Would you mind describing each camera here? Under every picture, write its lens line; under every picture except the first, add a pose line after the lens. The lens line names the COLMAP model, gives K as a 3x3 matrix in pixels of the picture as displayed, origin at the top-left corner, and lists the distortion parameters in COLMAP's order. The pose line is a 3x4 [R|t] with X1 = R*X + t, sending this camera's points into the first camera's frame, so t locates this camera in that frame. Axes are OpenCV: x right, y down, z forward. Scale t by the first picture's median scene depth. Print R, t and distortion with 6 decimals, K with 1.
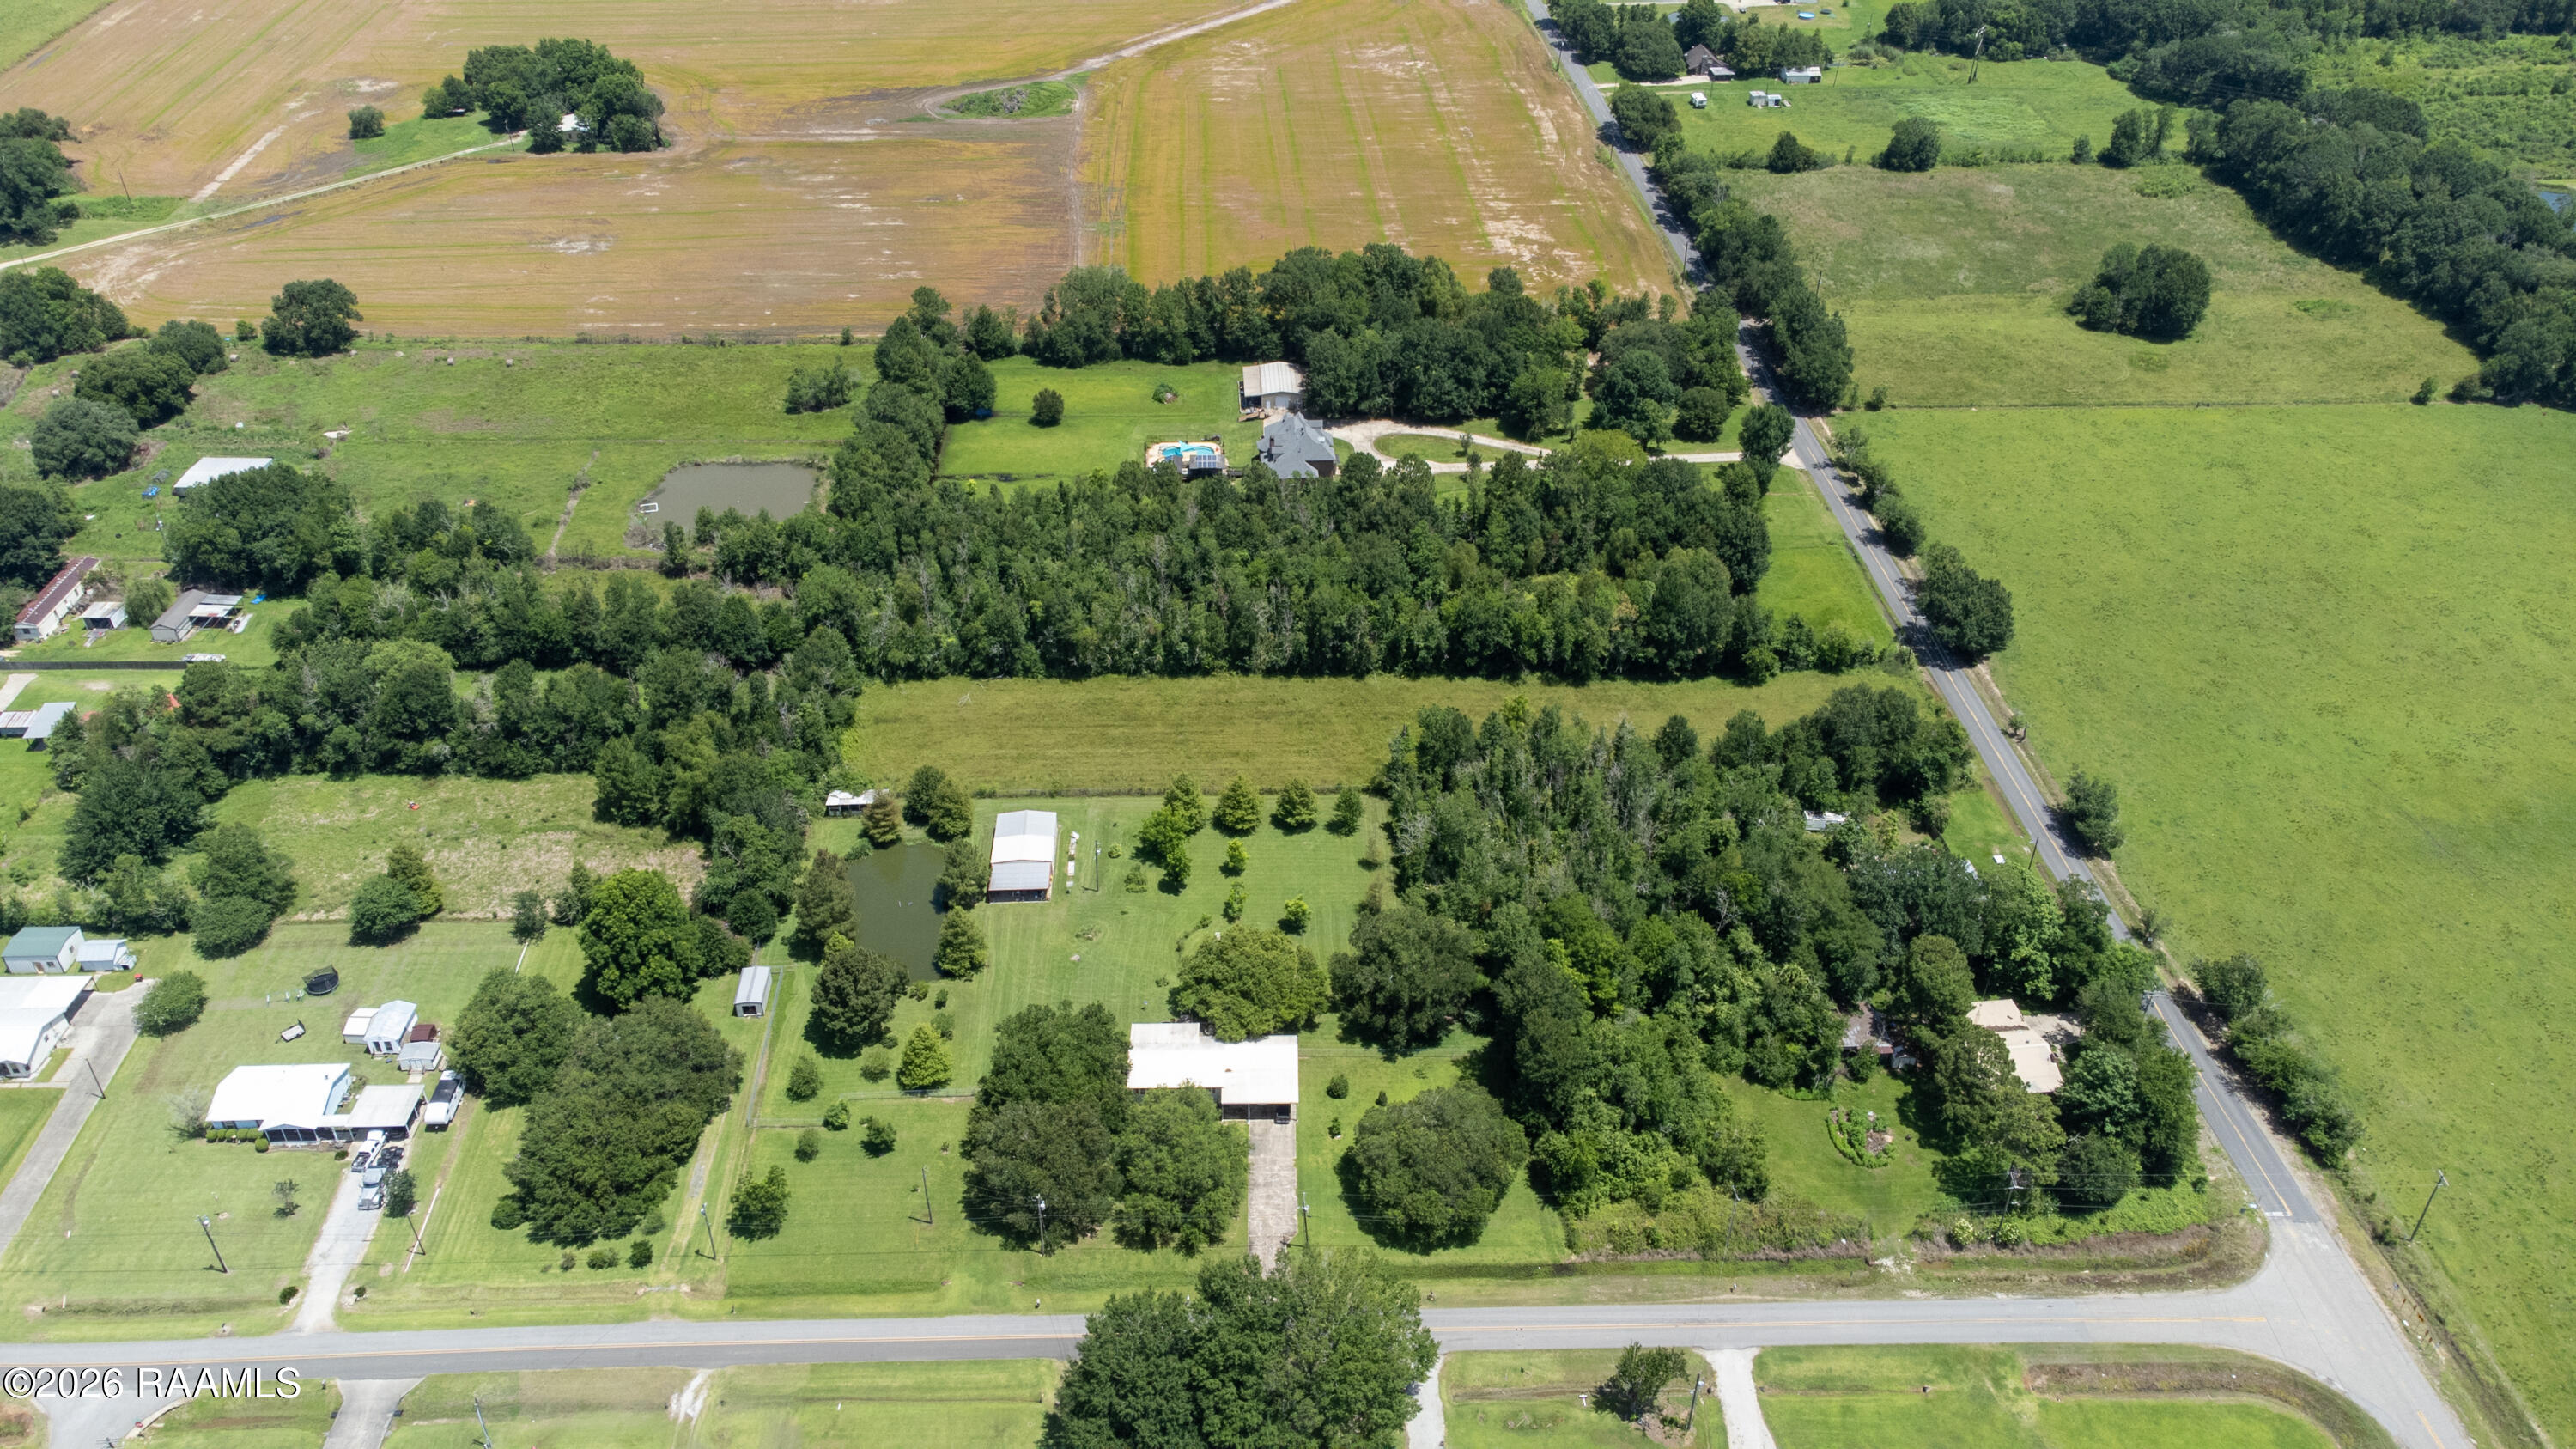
lens RADIAL K [[1805.7, 0, 1288.0], [0, 1805.7, 724.5], [0, 0, 1]] dist [0.000111, 0.059168]
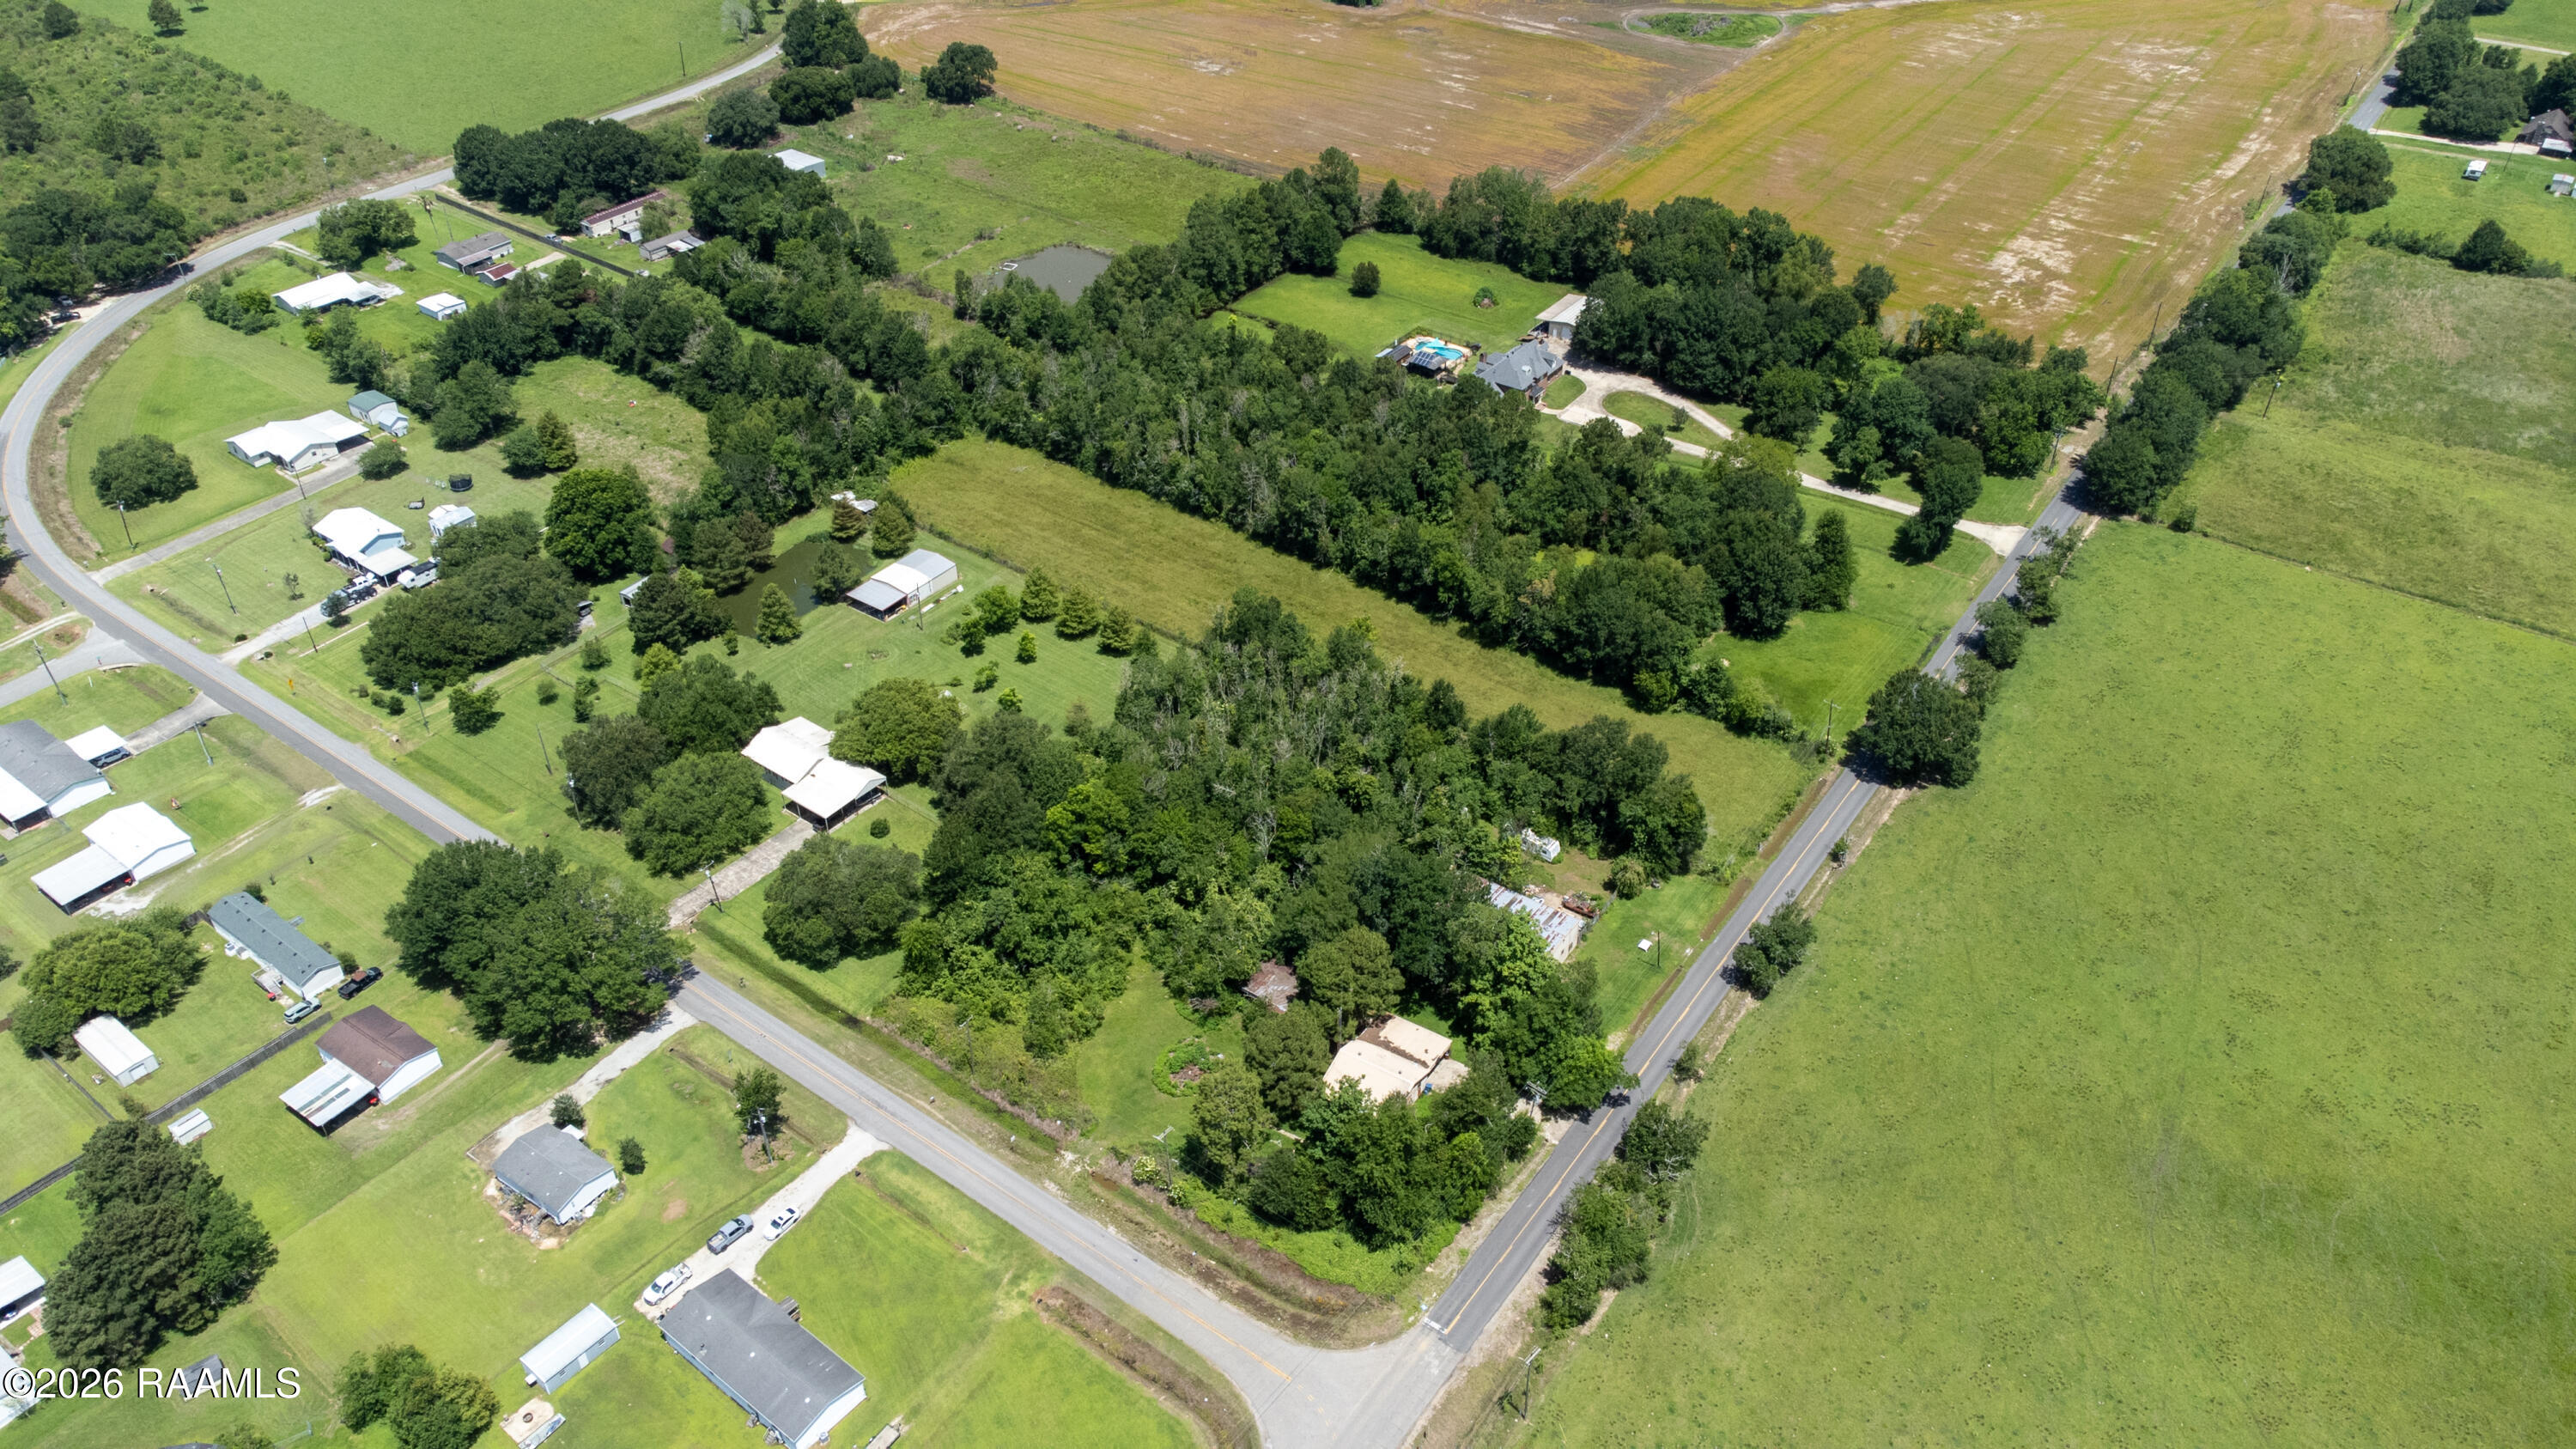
lens RADIAL K [[1805.7, 0, 1288.0], [0, 1805.7, 724.5], [0, 0, 1]] dist [0.000111, 0.059168]
pose [[0.794279, 0.368725, -0.482870, 0.550863], [-0.353935, 0.926808, 0.125529, -0.065425], [0.493813, 0.071200, 0.866648, 0.110196]]
